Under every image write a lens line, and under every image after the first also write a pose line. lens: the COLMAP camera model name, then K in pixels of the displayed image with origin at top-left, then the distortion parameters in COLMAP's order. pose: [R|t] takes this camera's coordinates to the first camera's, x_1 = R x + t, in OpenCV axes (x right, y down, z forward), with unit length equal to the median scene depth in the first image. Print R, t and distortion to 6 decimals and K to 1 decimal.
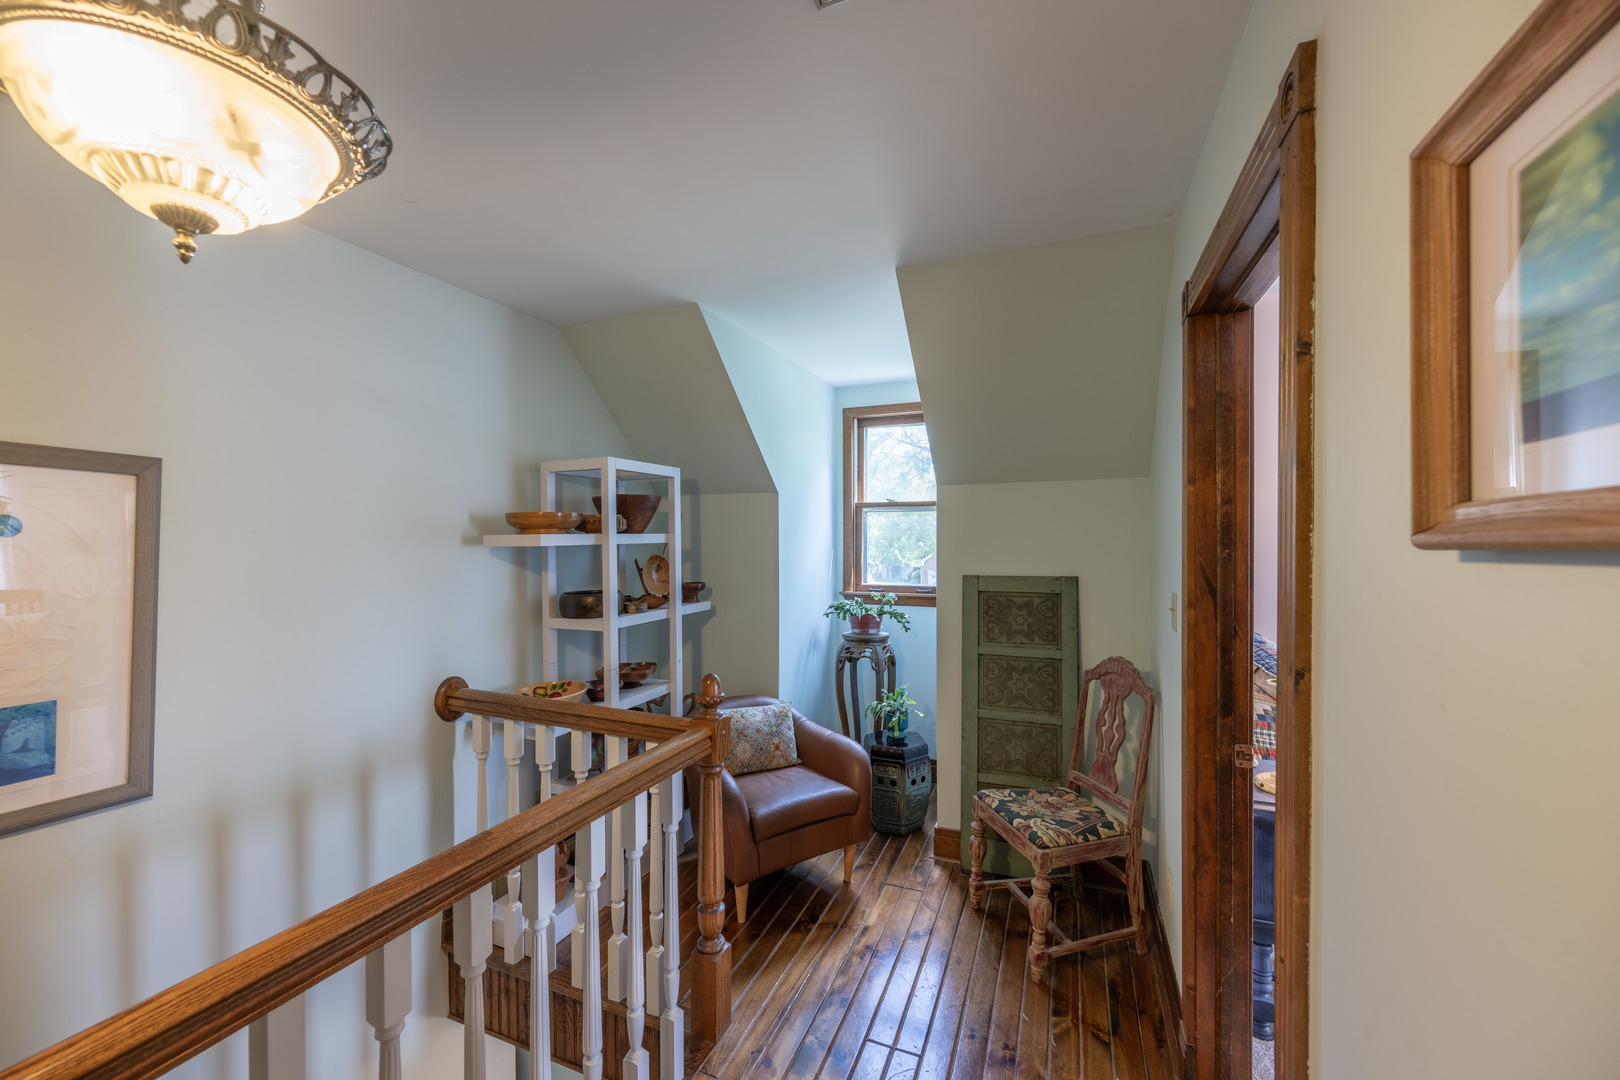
lens RADIAL K [[661.1, 0, 817.2], [0, 661.1, 544.1], [0, 0, 1]] dist [-0.000011, -0.000118]
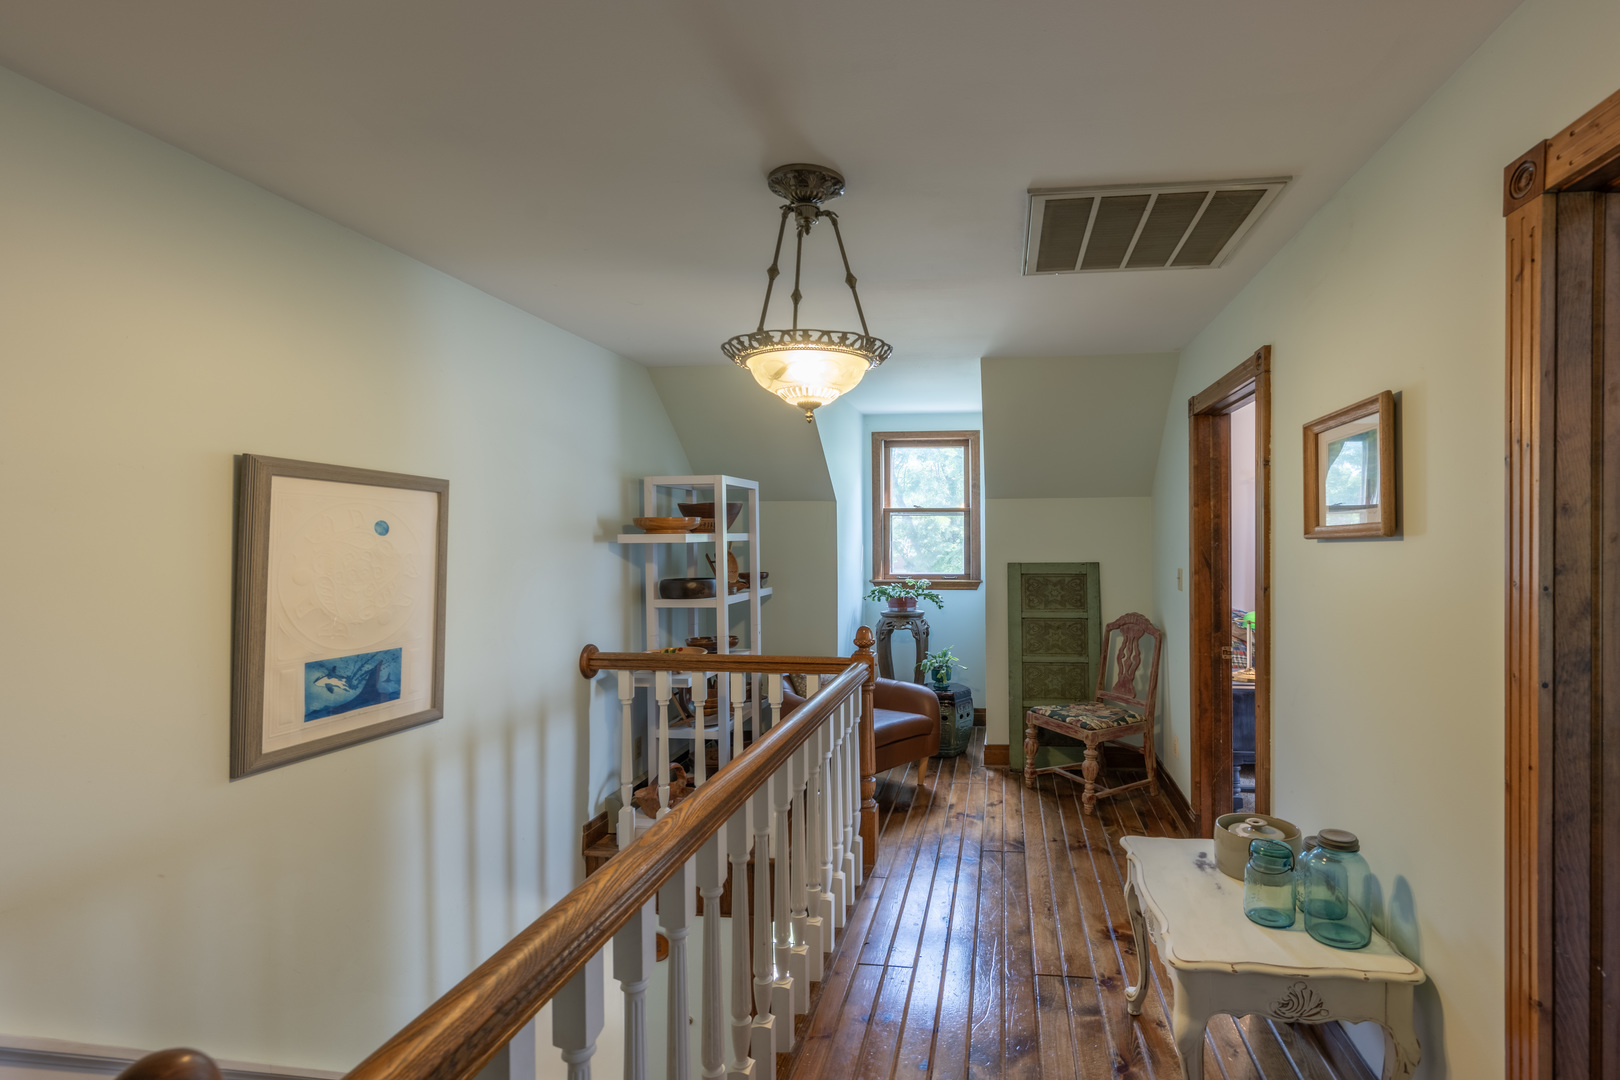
lens RADIAL K [[601.0, 0, 800.4], [0, 601.0, 537.8], [0, 0, 1]] dist [0.003092, 0.000149]
pose [[0.999974, -0.000256, 0.007218, -0.232238], [0.000311, 0.999972, -0.007531, 0.003018], [-0.007216, 0.007533, 0.999946, -0.281963]]
